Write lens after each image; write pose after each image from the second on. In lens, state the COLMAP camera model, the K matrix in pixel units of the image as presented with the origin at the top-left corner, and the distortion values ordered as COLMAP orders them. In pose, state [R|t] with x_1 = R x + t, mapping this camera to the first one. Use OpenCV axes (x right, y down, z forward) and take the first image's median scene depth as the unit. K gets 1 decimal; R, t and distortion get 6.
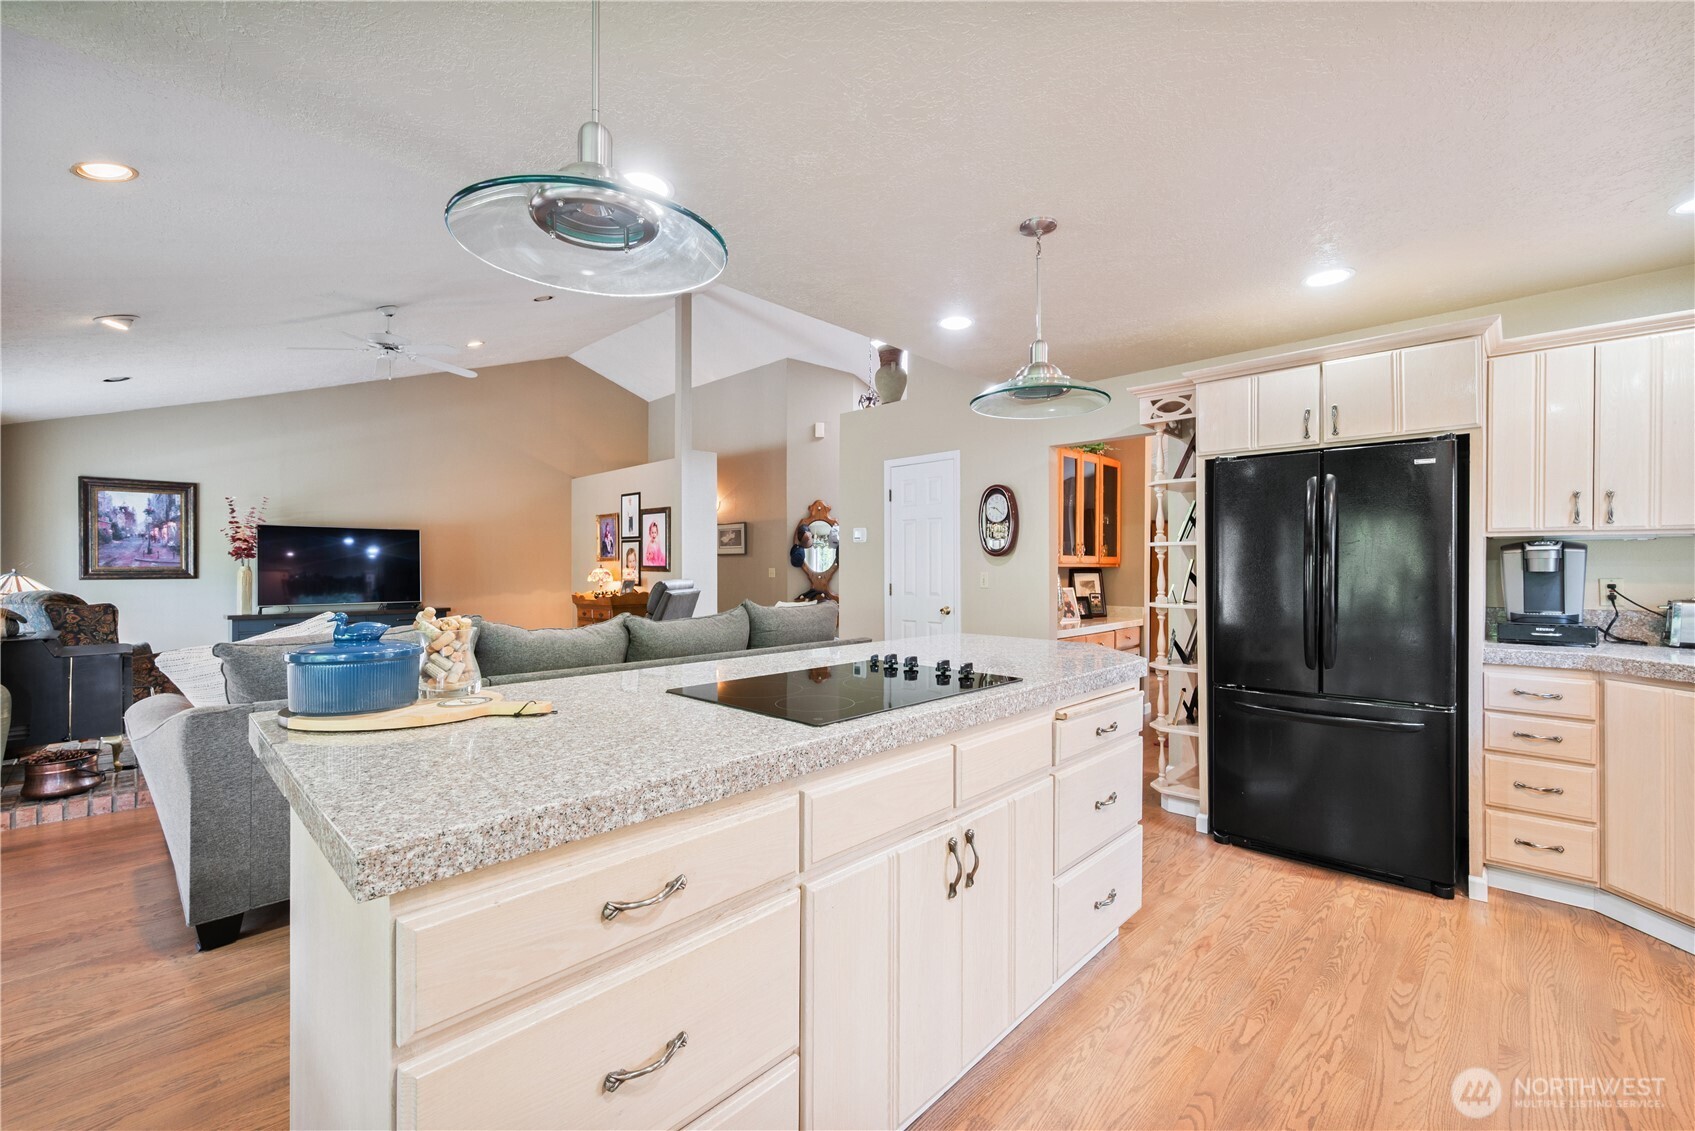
lens RADIAL K [[679.8, 0, 858.3], [0, 679.8, 565.8], [0, 0, 1]] dist [-0.004530, -0.000203]
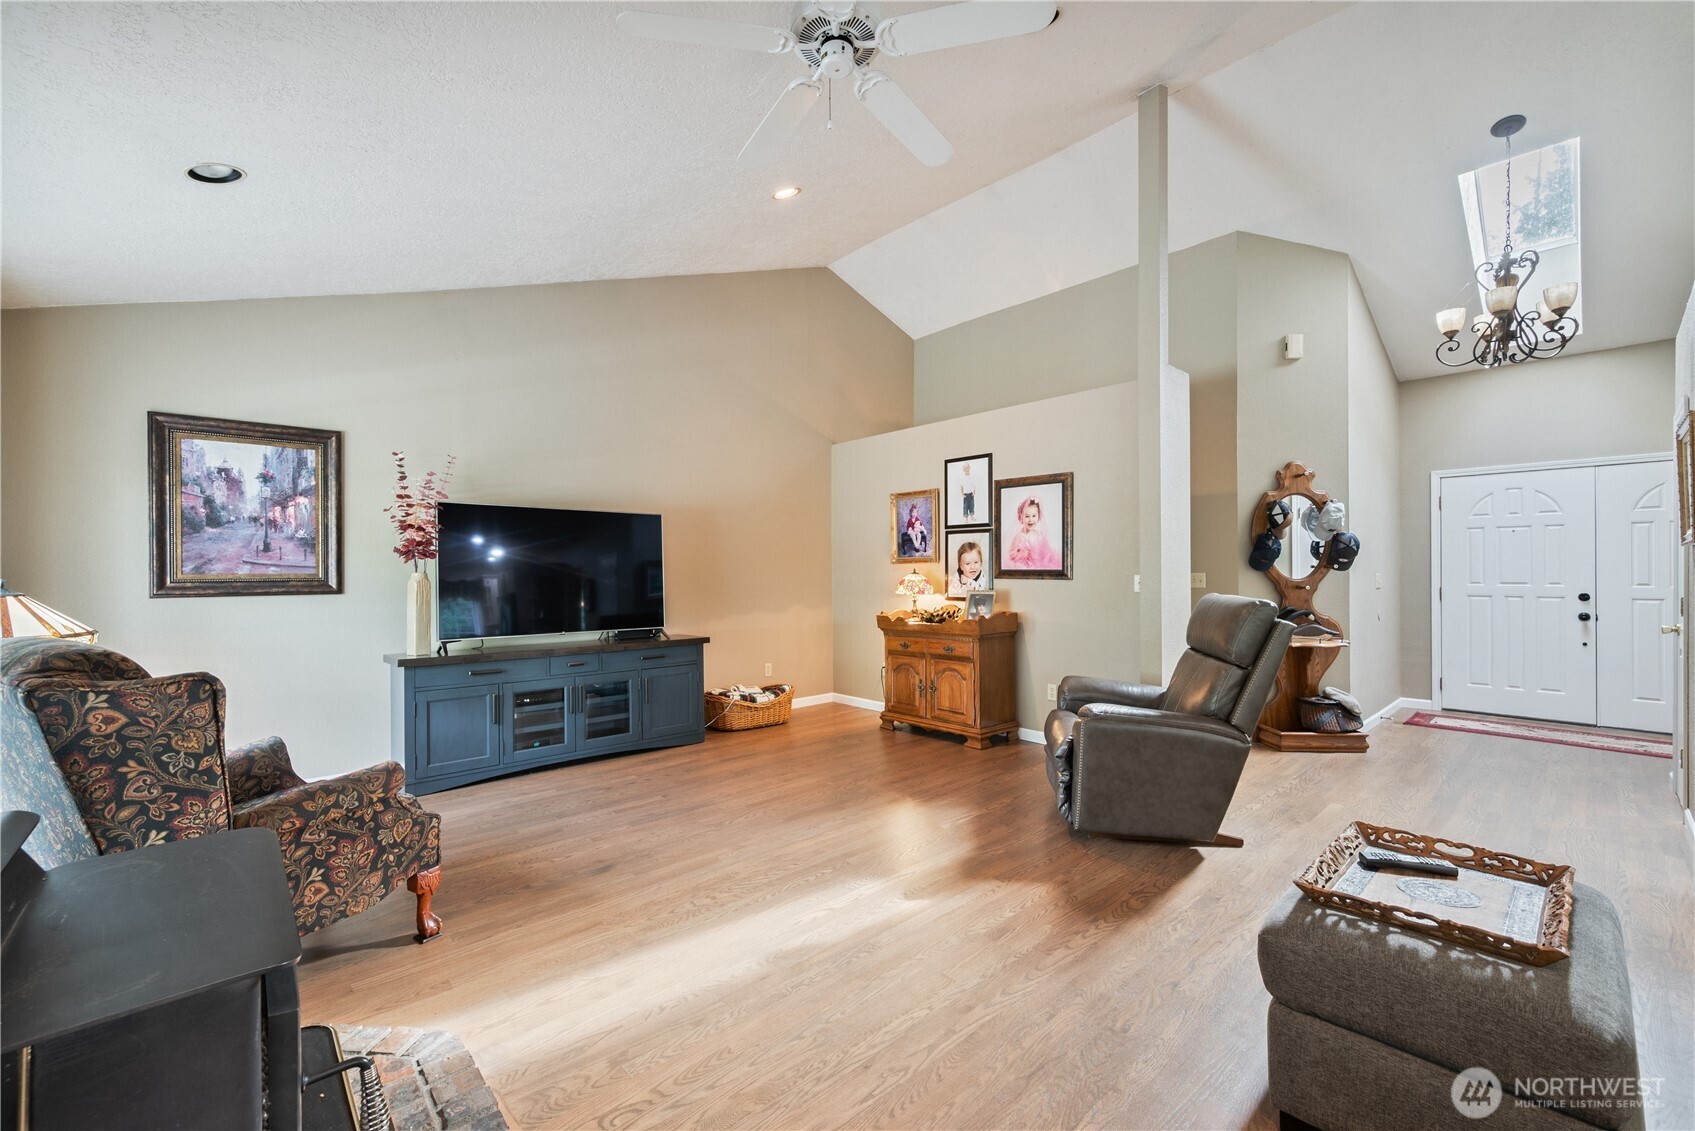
lens RADIAL K [[674.9, 0, 859.4], [0, 674.9, 570.7], [0, 0, 1]] dist [0.000131, -0.000850]
pose [[0.998083, -0.002302, -0.061854, -0.492140], [0.002459, 0.999994, 0.002457, -0.001415], [0.061848, -0.002604, 0.998082, 0.443049]]
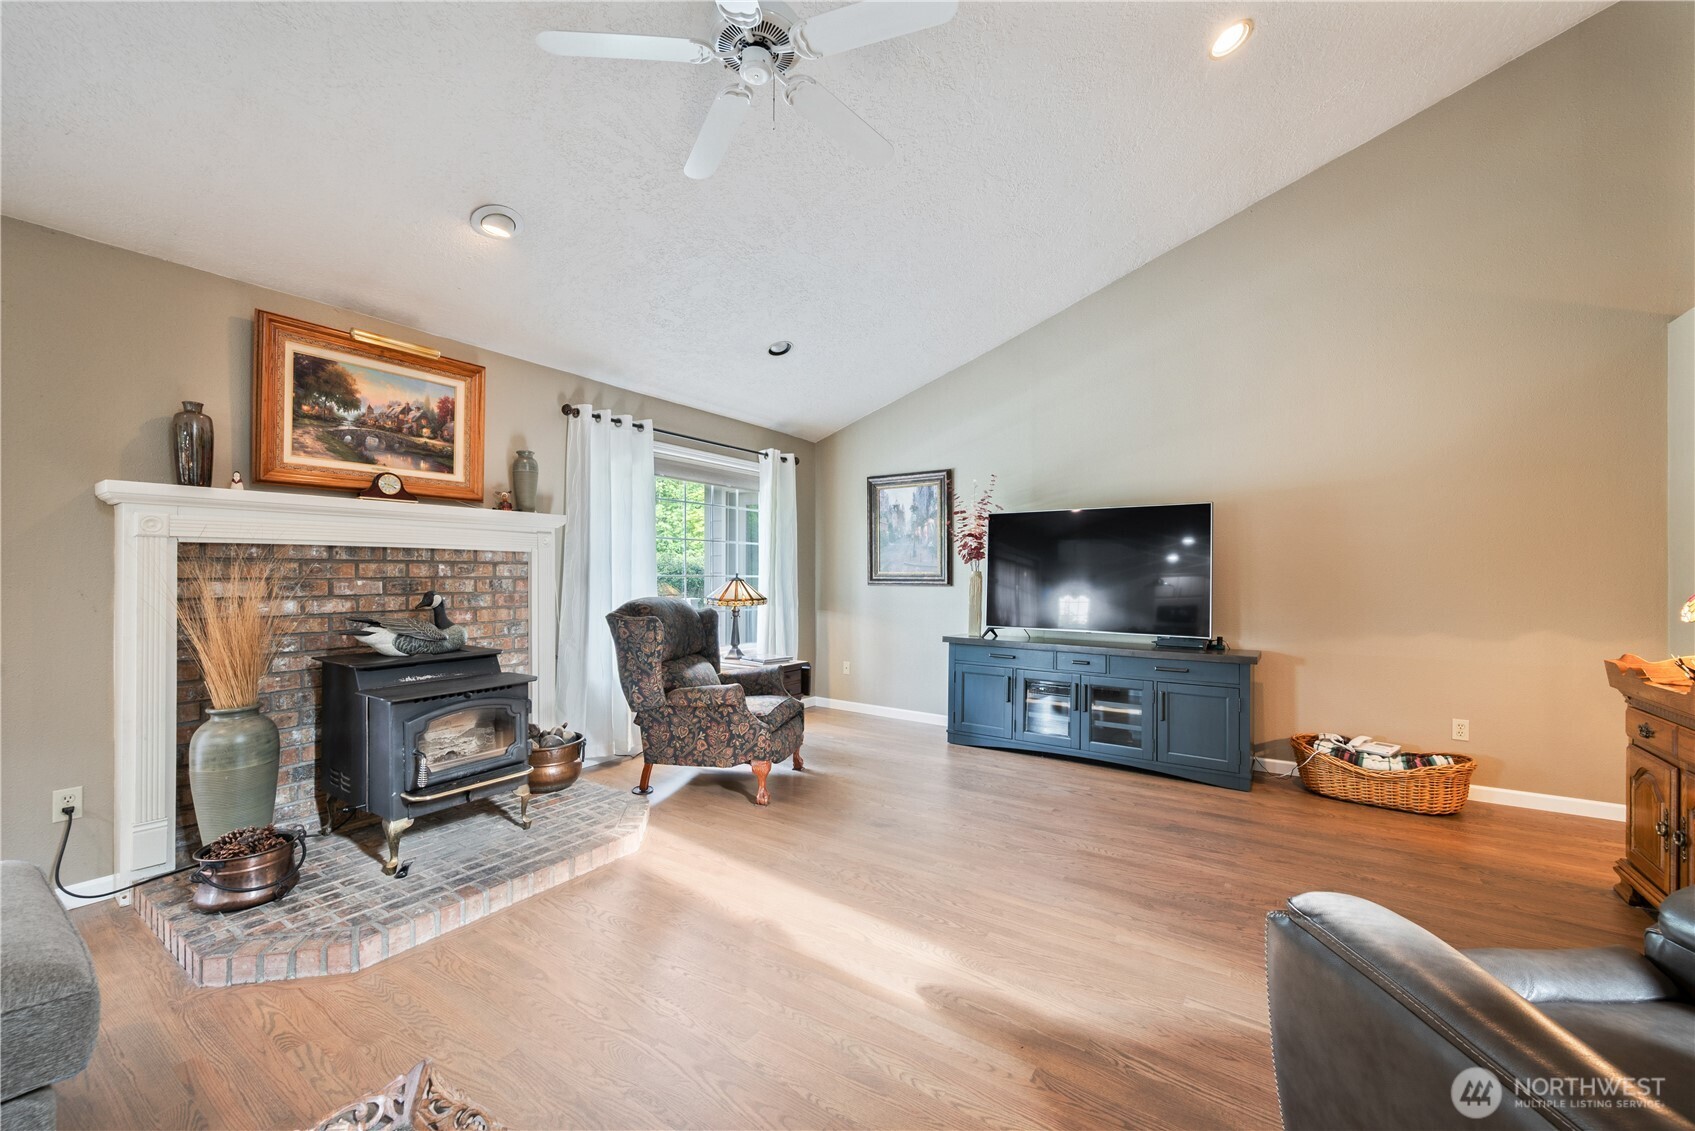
lens RADIAL K [[674.9, 0, 850.4], [0, 674.9, 568.0], [0, 0, 1]] dist [0.000131, -0.000850]
pose [[0.167854, -0.006168, -0.985793, -0.201389], [0.002580, 0.999980, -0.005818, 0.001667], [0.985809, -0.001567, 0.167866, 0.745274]]
